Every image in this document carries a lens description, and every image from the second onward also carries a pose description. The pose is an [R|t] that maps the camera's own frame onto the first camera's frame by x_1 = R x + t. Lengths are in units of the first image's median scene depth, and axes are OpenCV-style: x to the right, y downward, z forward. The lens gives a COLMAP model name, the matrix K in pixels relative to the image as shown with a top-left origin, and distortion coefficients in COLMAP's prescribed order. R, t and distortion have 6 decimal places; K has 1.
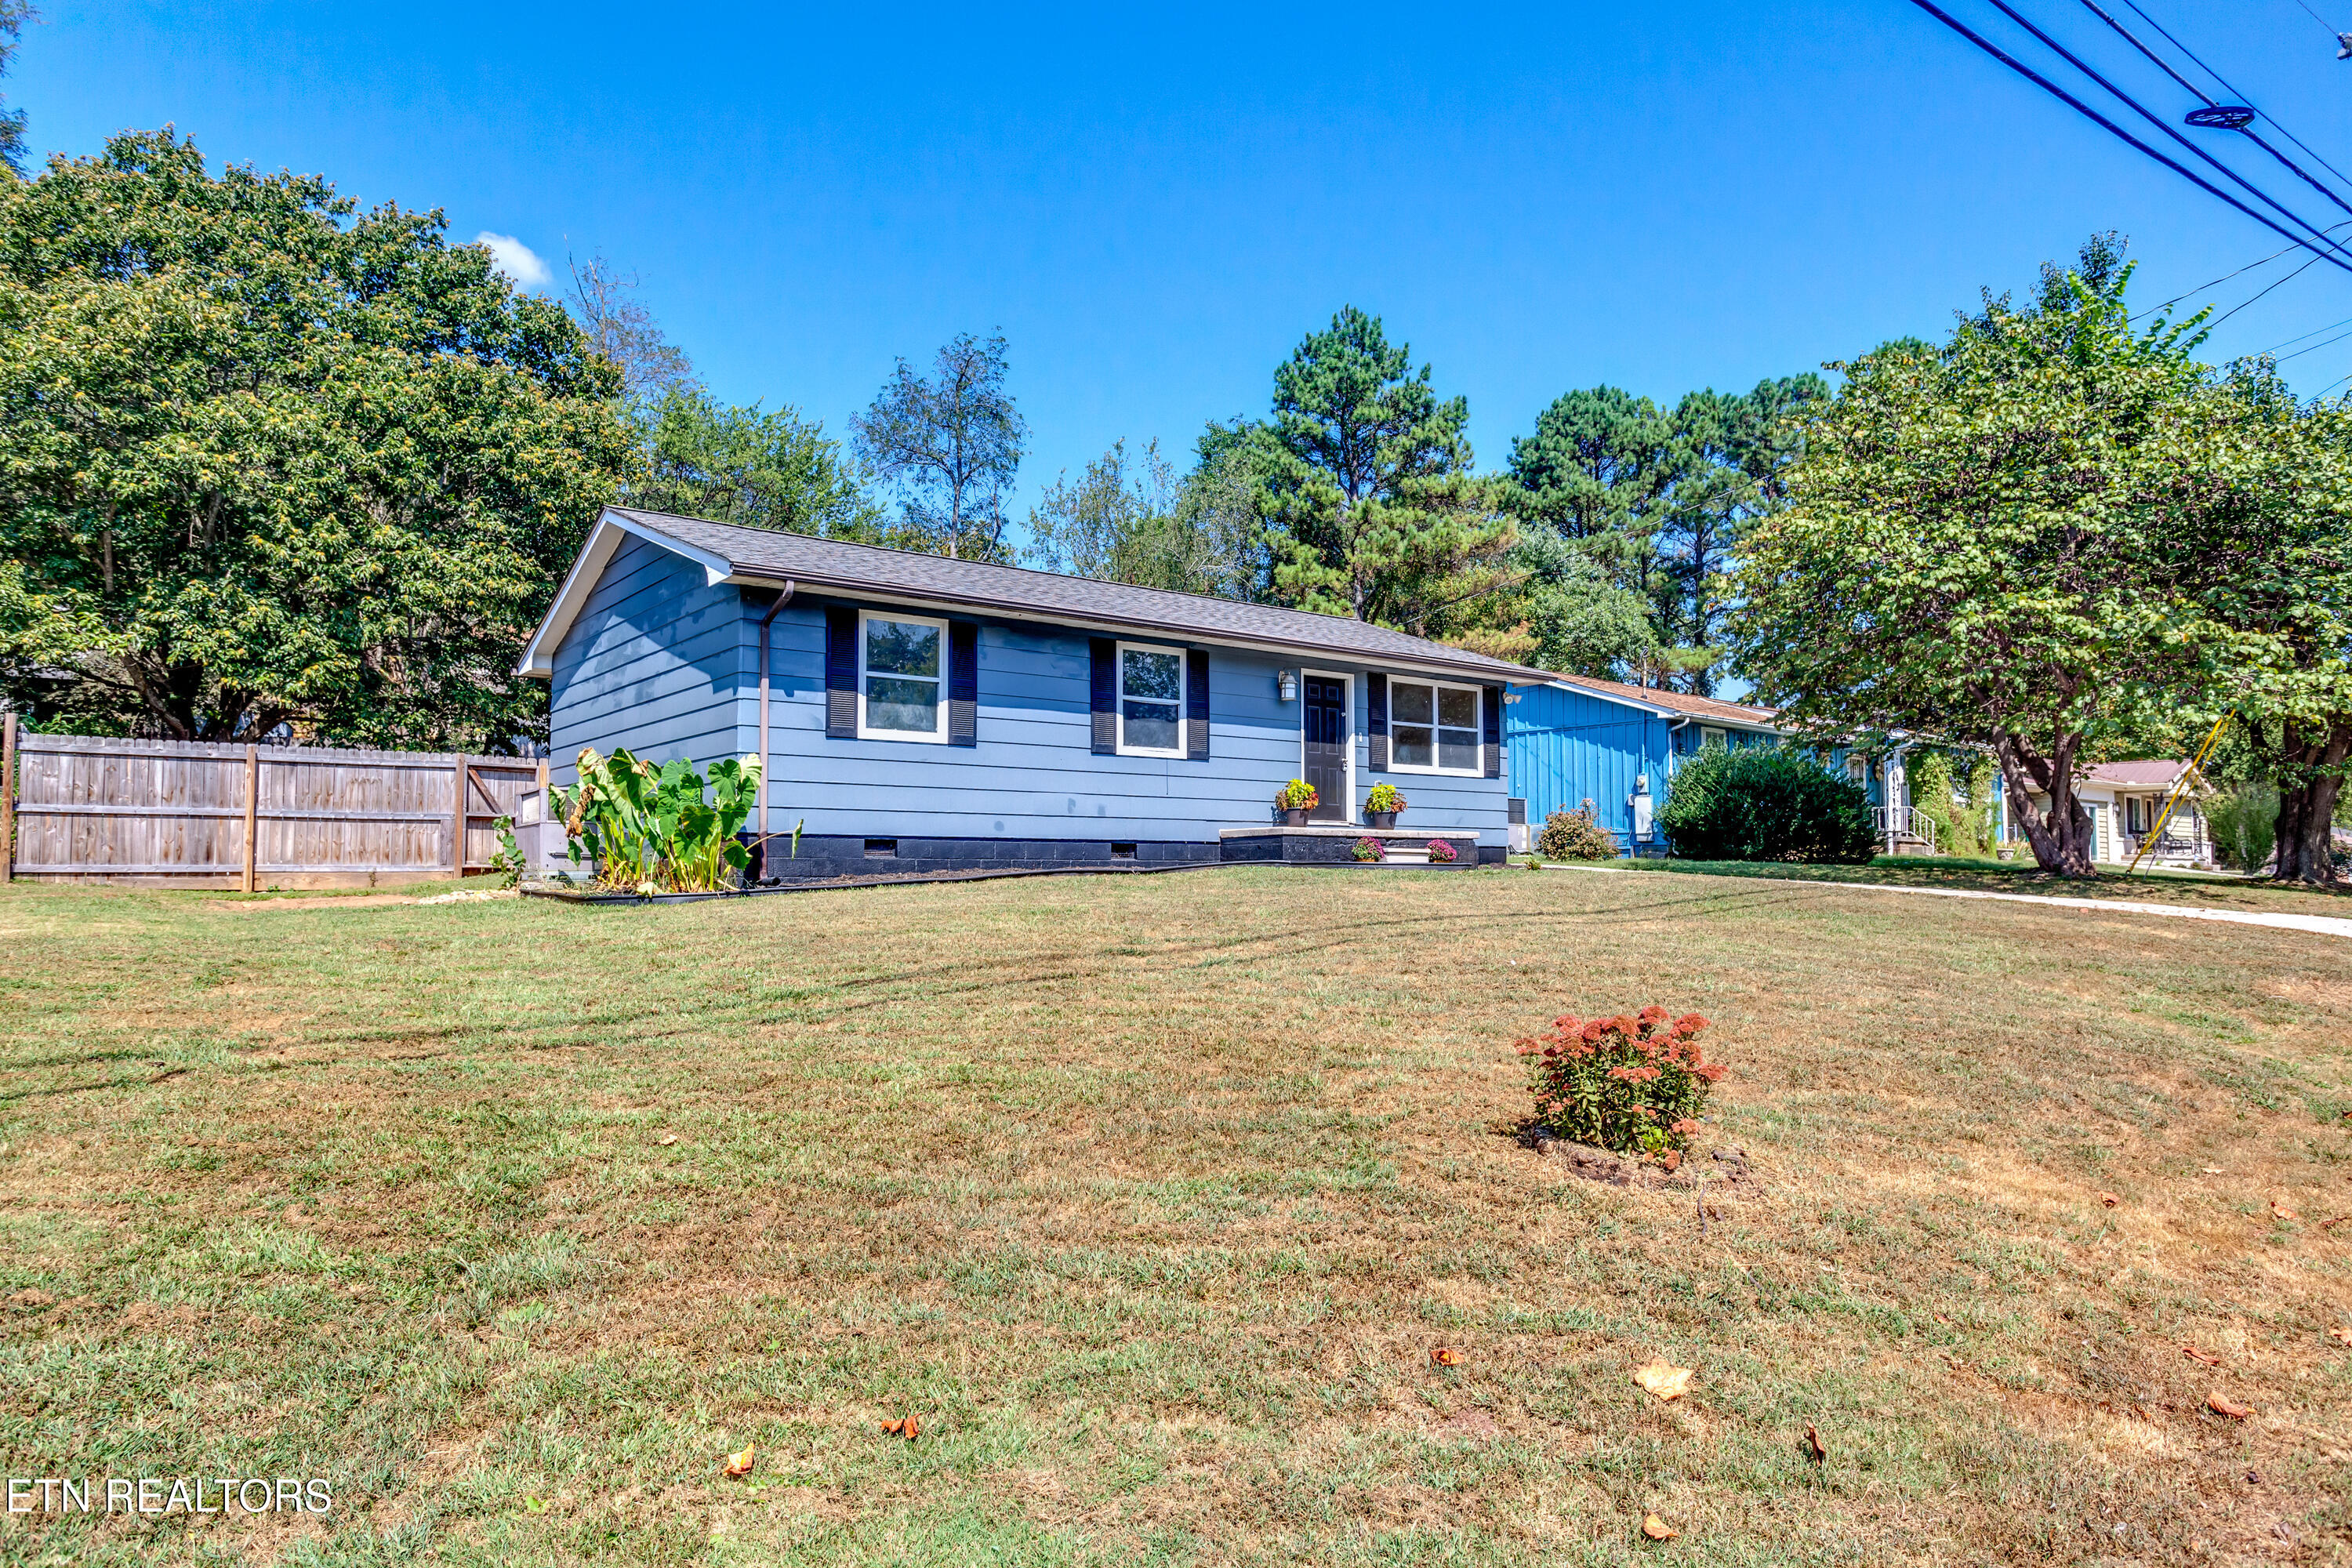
lens RADIAL K [[1503.2, 0, 1172.2], [0, 1503.2, 755.7], [0, 0, 1]] dist [-0.046252, 0.067772]
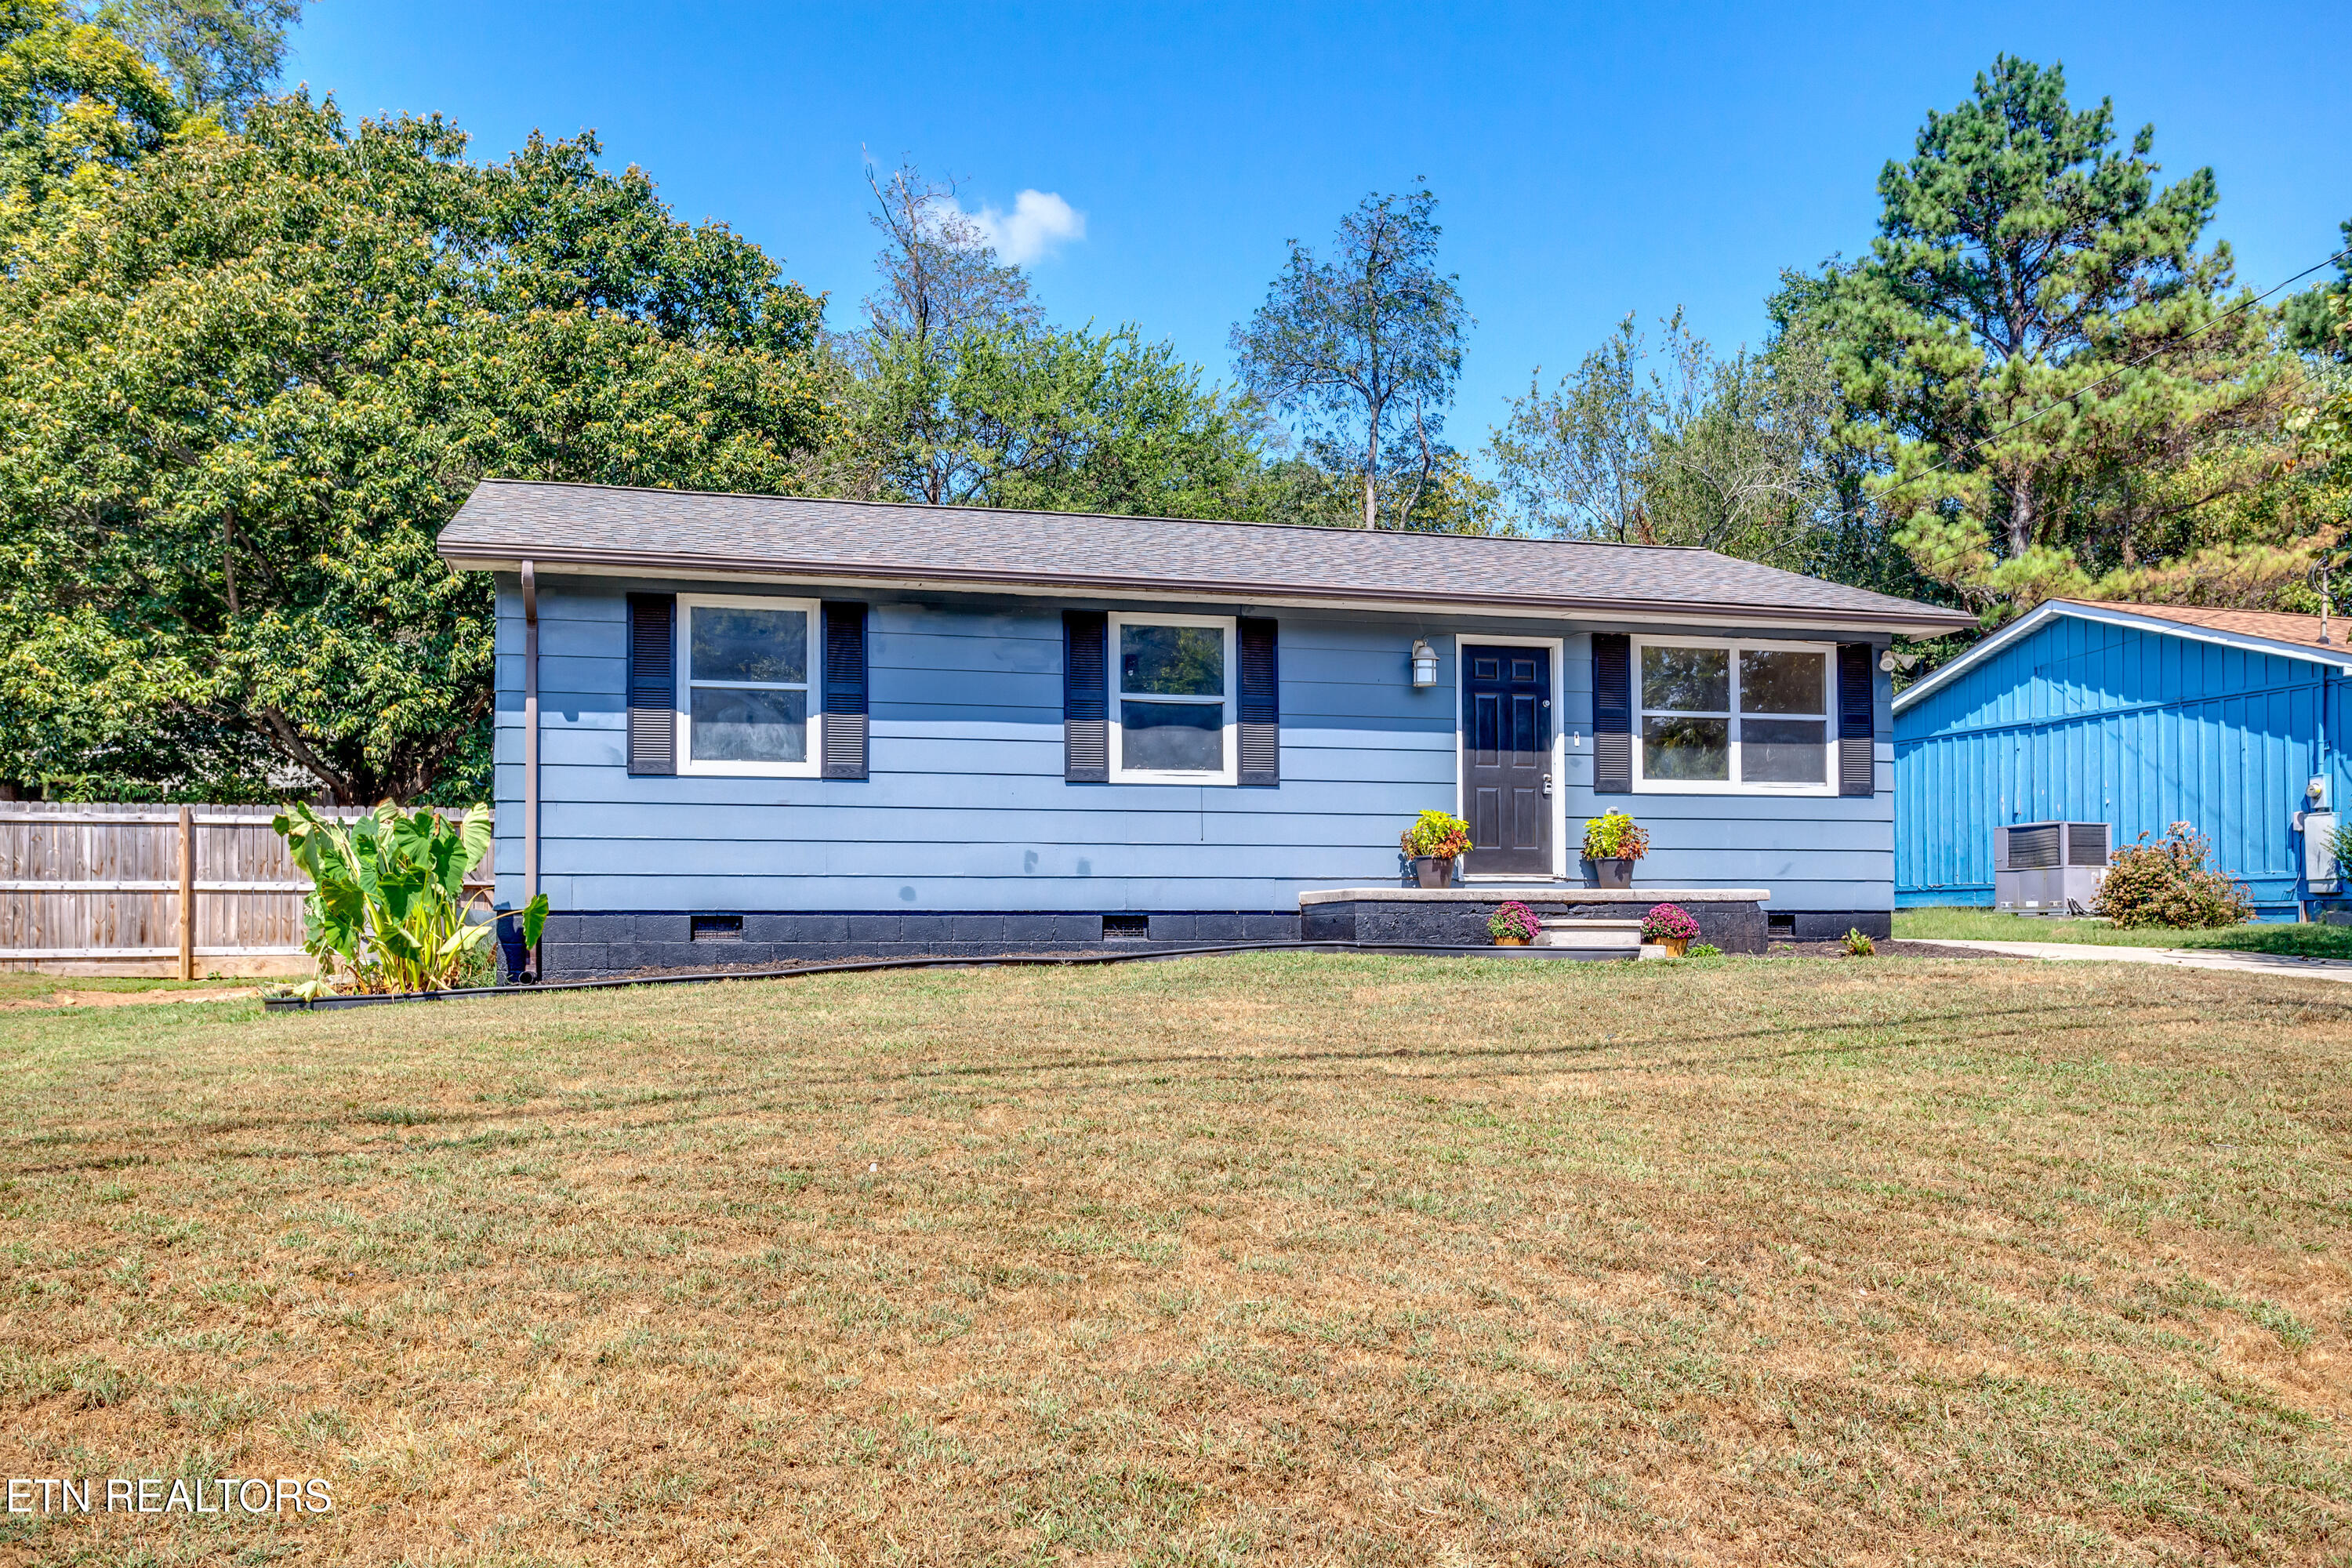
lens RADIAL K [[1939.5, 0, 1096.8], [0, 1939.5, 866.4], [0, 0, 1]] dist [-0.001653, 0.040393]
pose [[0.916103, -0.016348, -0.400609, 0.264648], [0.034818, 0.998637, 0.038870, 0.002255], [0.399428, -0.049557, 0.915424, 0.181479]]
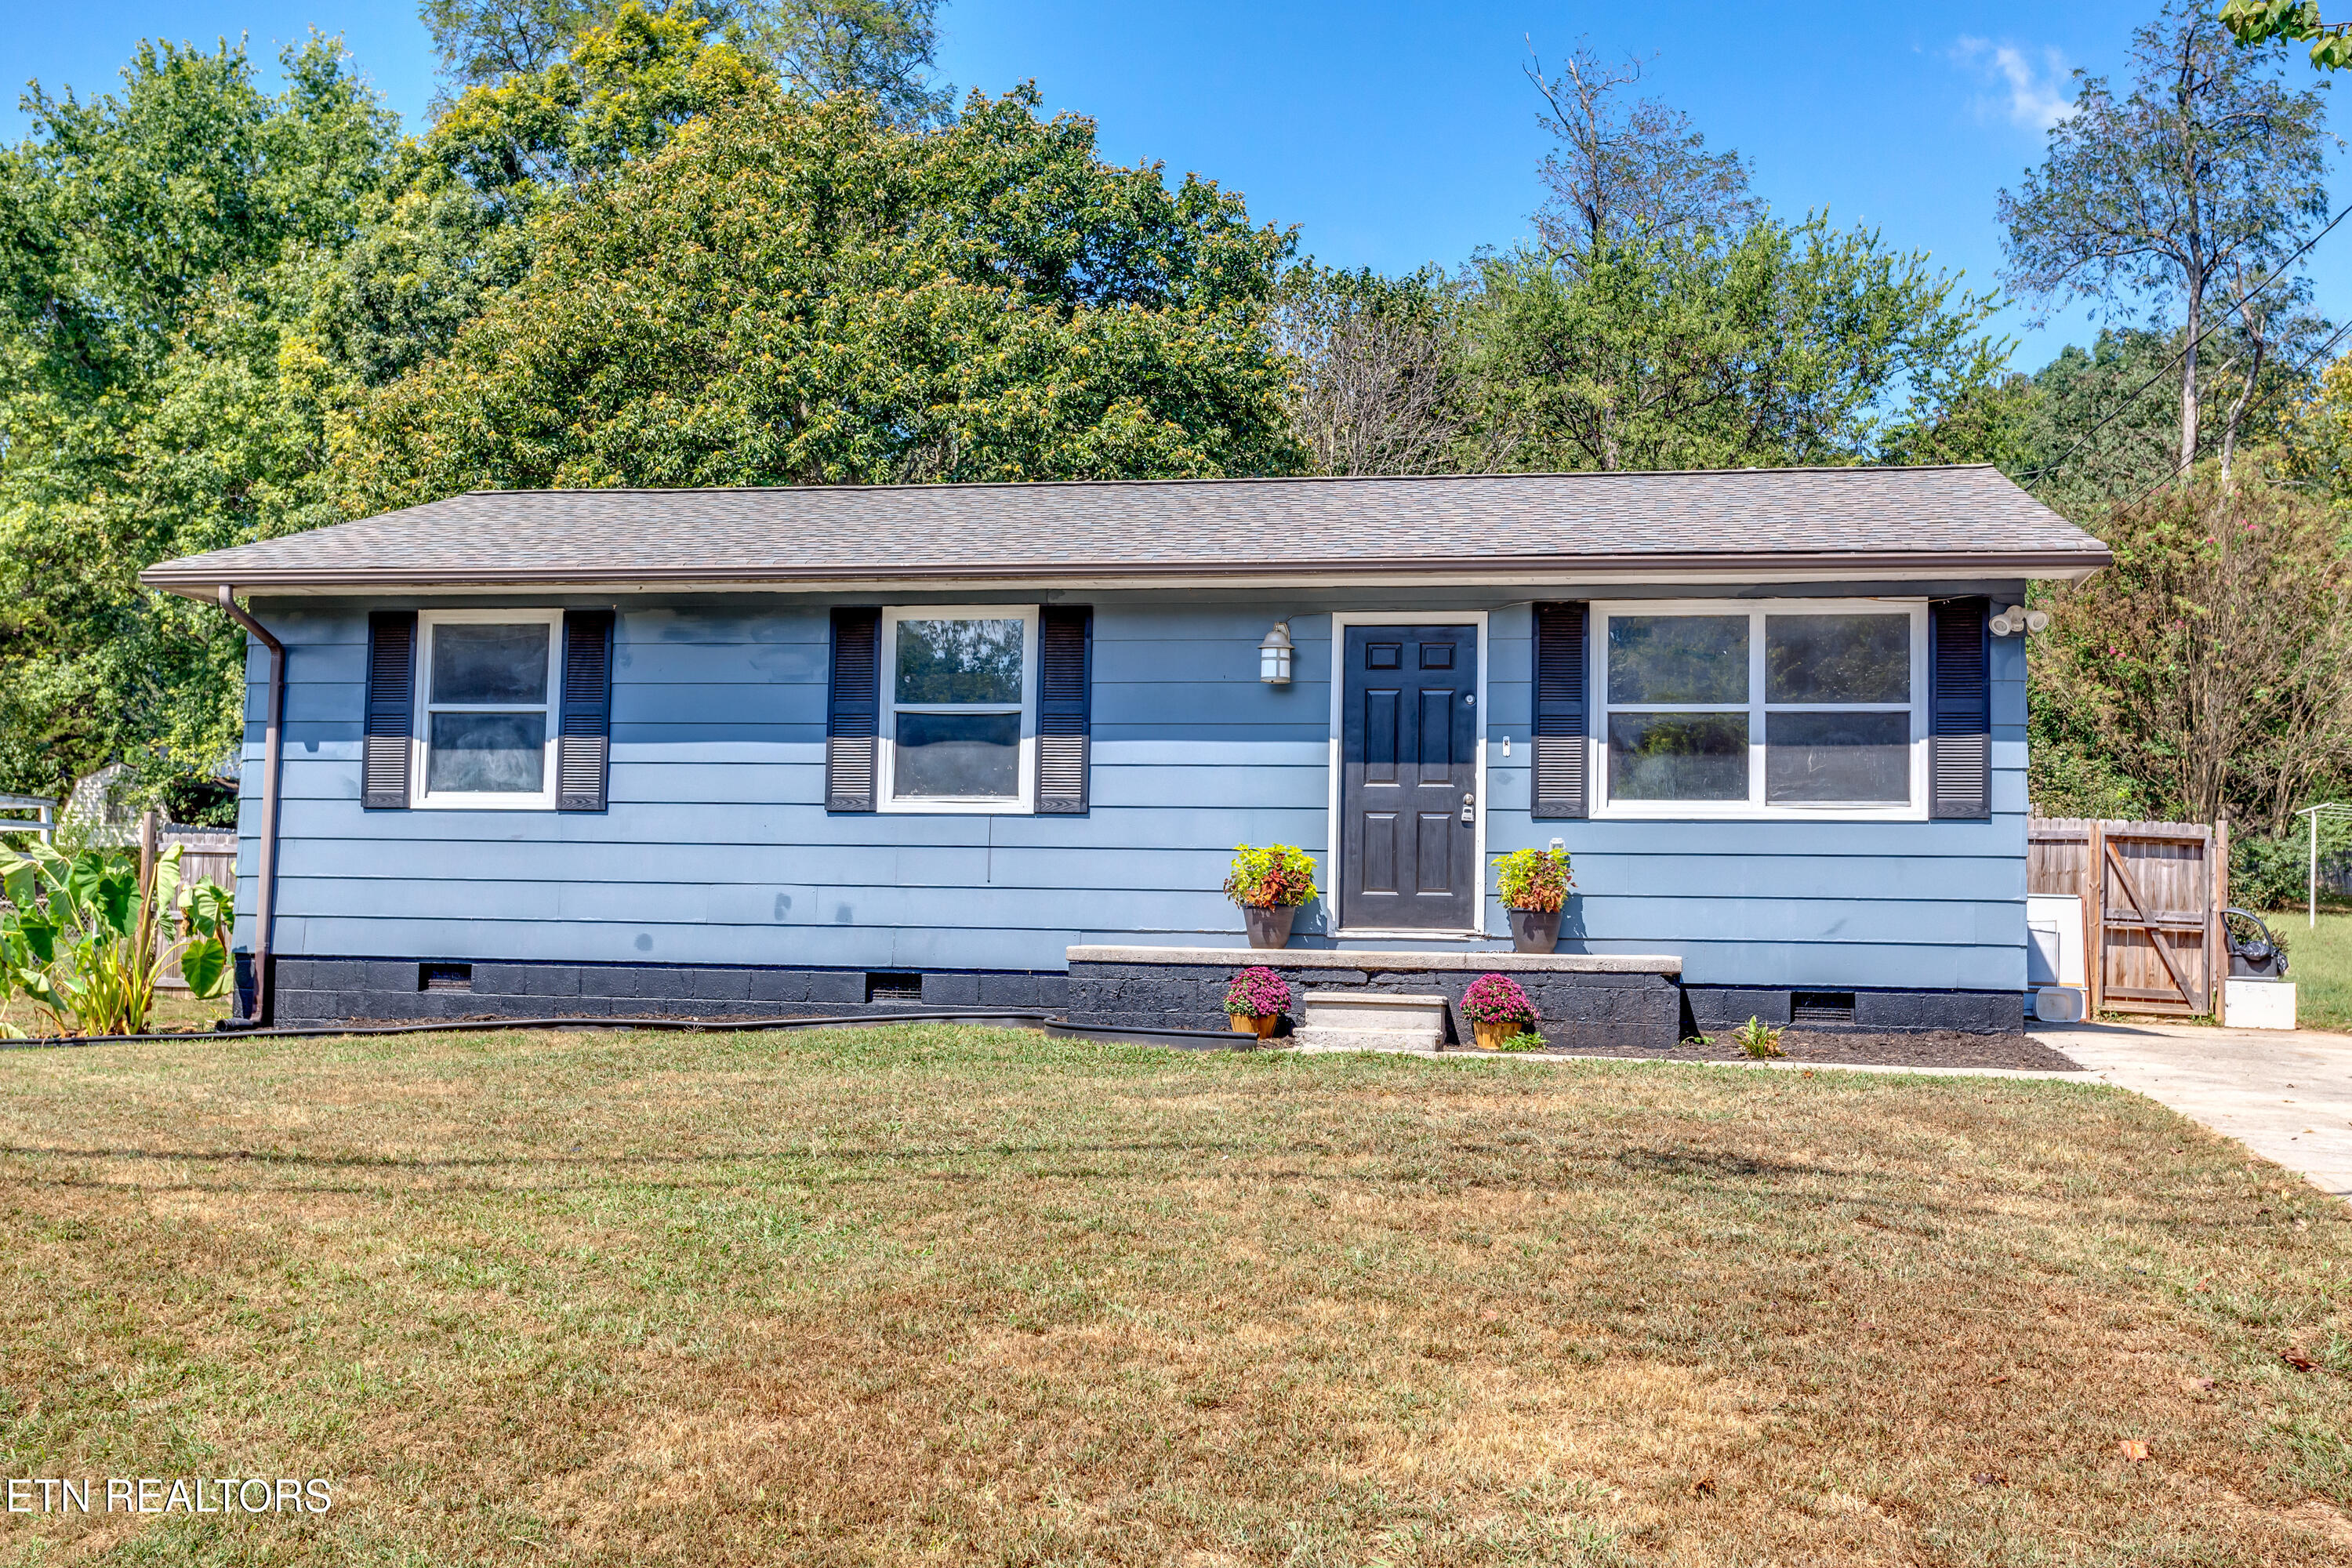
lens RADIAL K [[2310.2, 0, 1176.0], [0, 2310.2, 784.0], [0, 0, 1]] dist [0.005568, 0.059765]
pose [[0.654272, -0.045349, -0.754899, 0.592821], [0.040638, 0.998867, -0.024784, 0.012558], [0.755167, -0.014462, 0.655373, 0.460305]]
